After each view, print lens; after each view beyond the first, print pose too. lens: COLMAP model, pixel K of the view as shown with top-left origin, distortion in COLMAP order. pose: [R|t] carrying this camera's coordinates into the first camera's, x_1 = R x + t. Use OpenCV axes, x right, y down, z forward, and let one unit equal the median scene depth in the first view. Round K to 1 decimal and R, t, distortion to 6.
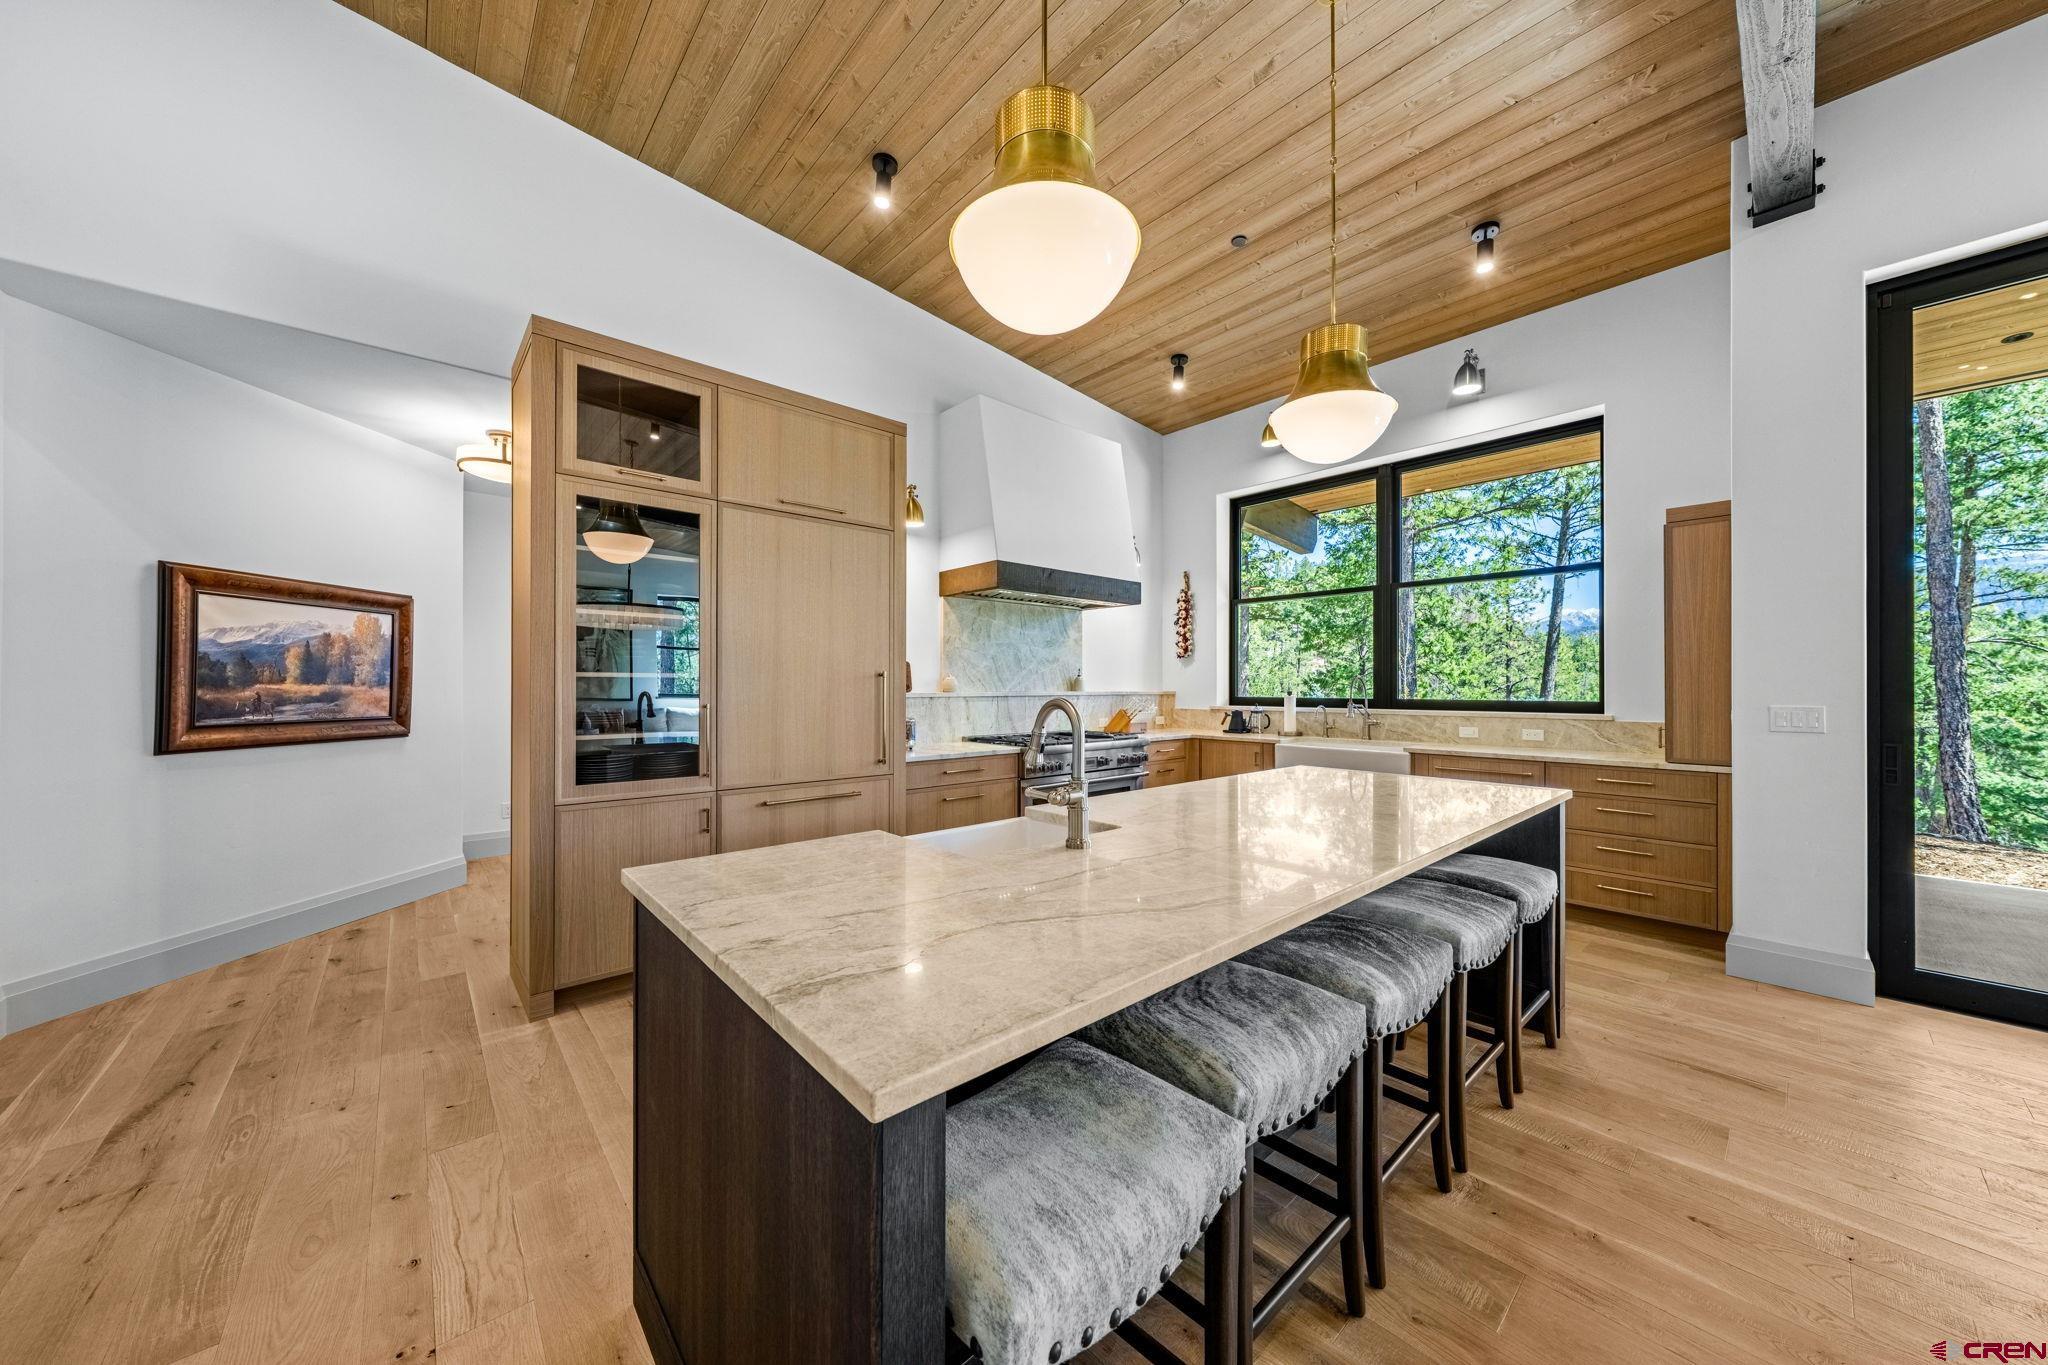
lens RADIAL K [[695.6, 0, 1025.6], [0, 695.6, 683.8], [0, 0, 1]] dist [-0.001704, -0.000080]
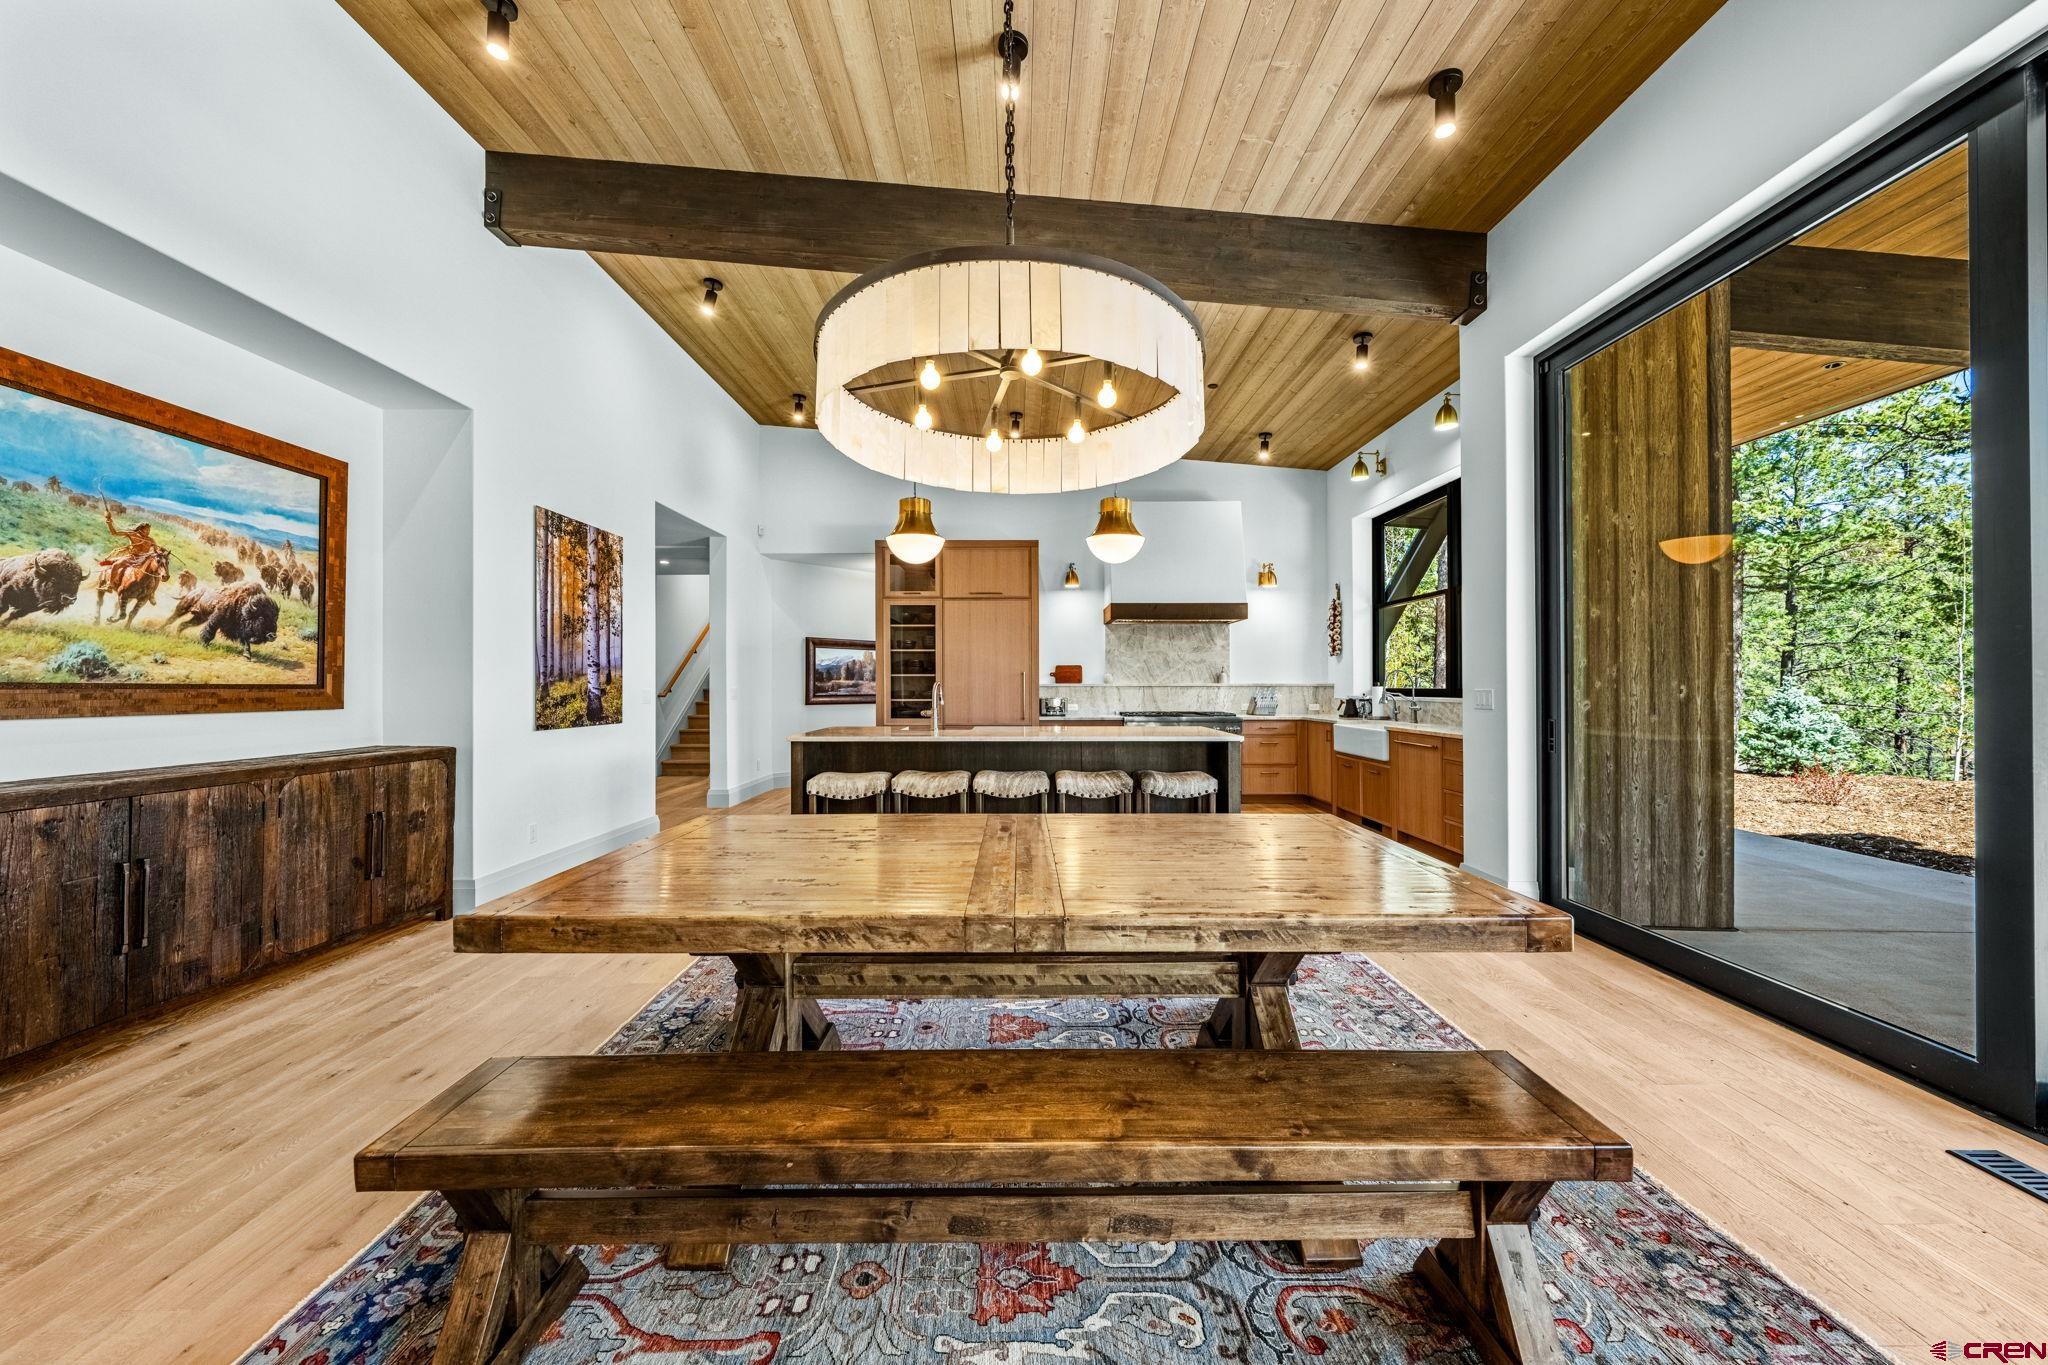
lens RADIAL K [[695.6, 0, 1015.0], [0, 695.6, 681.5], [0, 0, 1]] dist [-0.001704, -0.000080]
pose [[0.741277, -0.004840, -0.671182, 0.822690], [0.004056, 0.999988, -0.002731, 0.010752], [0.671187, -0.000698, 0.741288, -0.346467]]
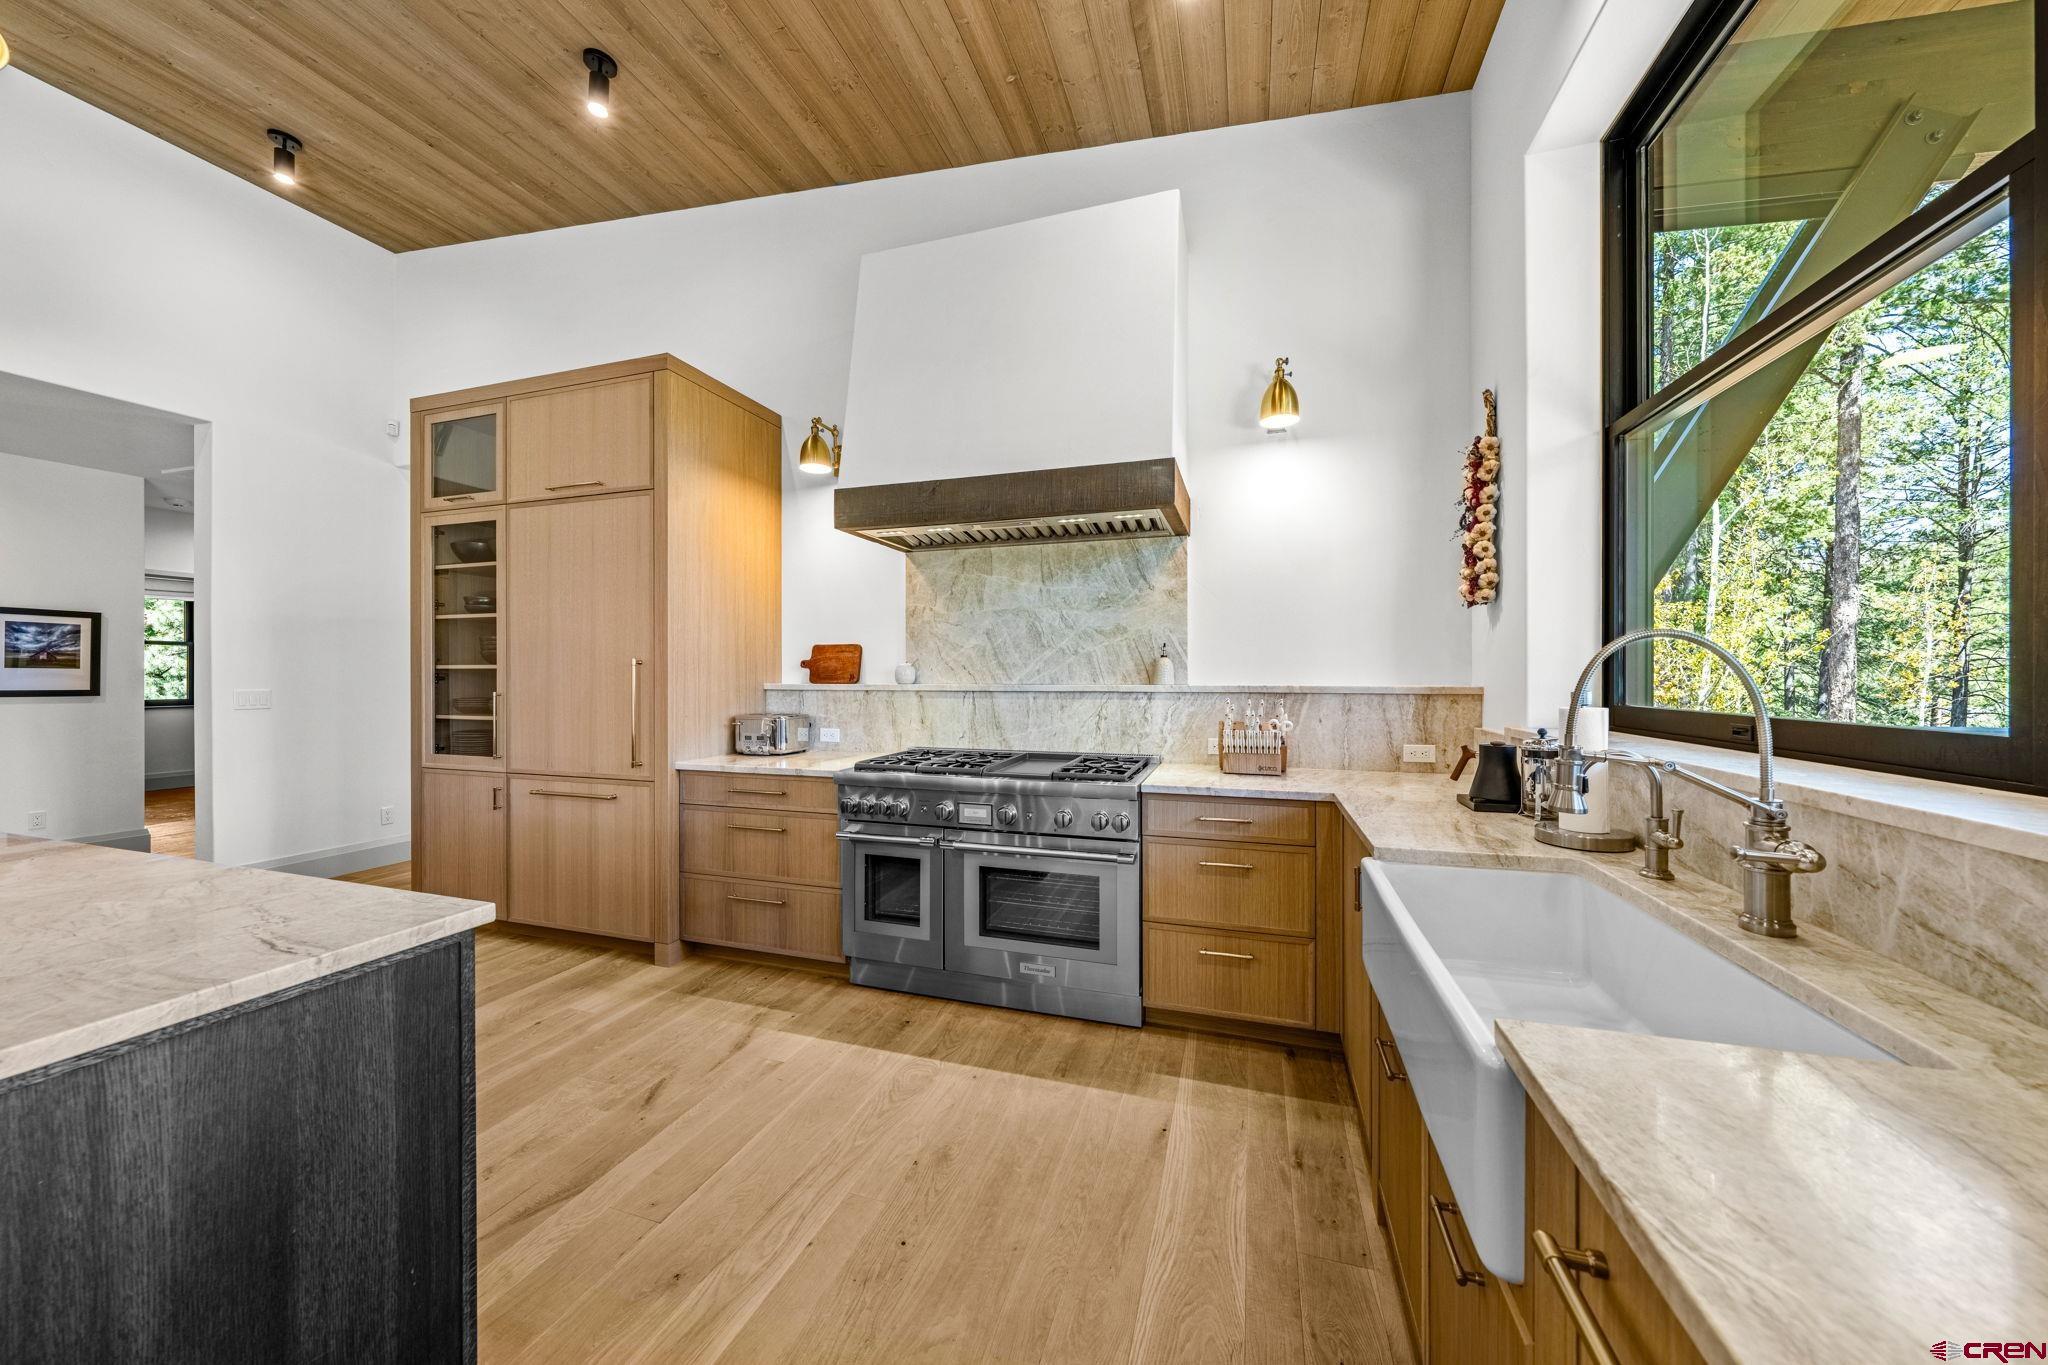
lens RADIAL K [[695.6, 0, 1027.7], [0, 695.6, 678.7], [0, 0, 1]] dist [-0.001704, -0.000080]
pose [[0.506738, 0.002119, -0.862097, 0.584442], [0.003923, 0.999981, 0.004764, 0.003445], [0.862091, -0.005796, 0.506720, 0.748541]]
